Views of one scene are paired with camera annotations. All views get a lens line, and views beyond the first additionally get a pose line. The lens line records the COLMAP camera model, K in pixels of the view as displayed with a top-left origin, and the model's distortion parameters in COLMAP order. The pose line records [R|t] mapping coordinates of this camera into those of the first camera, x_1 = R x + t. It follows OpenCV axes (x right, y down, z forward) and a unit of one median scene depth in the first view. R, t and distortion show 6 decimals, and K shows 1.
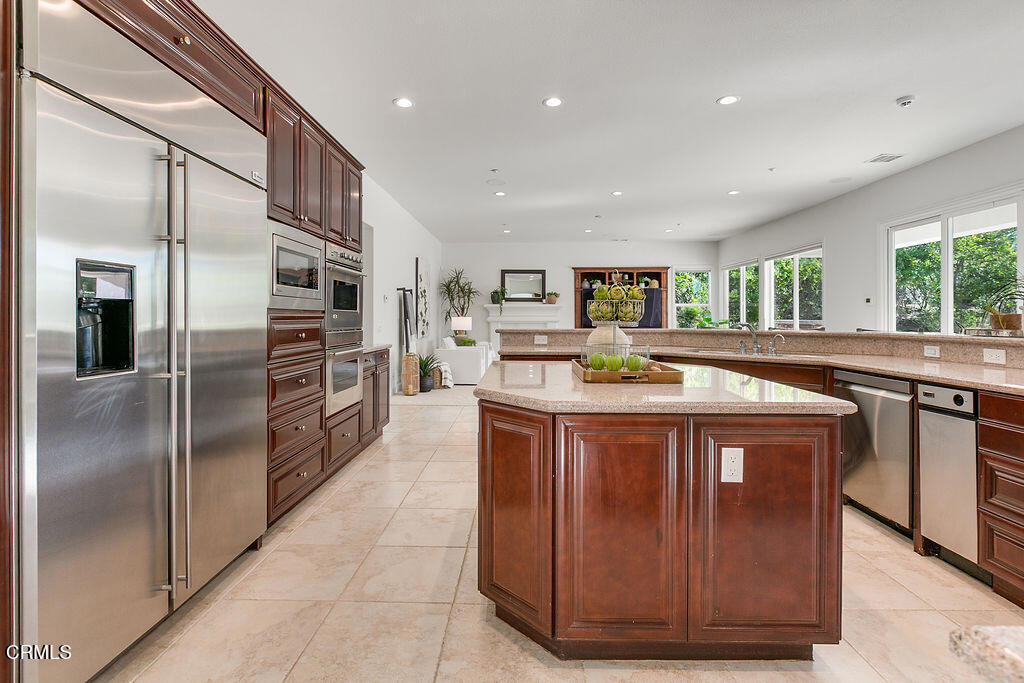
lens RADIAL K [[493.5, 0, 513.1], [0, 493.5, 319.5], [0, 0, 1]] dist [-0.000213, -0.000204]
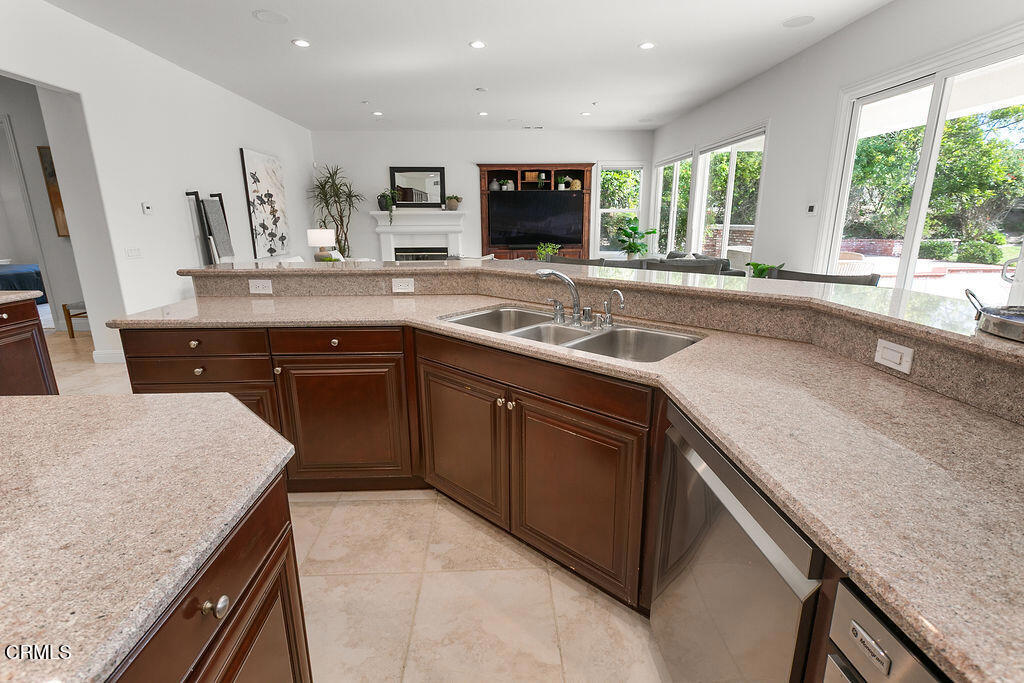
lens RADIAL K [[474.5, 0, 511.6], [0, 474.5, 341.1], [0, 0, 1]] dist [0.004973, -0.000455]
pose [[0.998355, -0.020341, 0.053605, 0.129485], [0.006570, 0.969380, 0.245479, -0.013593], [-0.056957, -0.244723, 0.967919, 0.162421]]
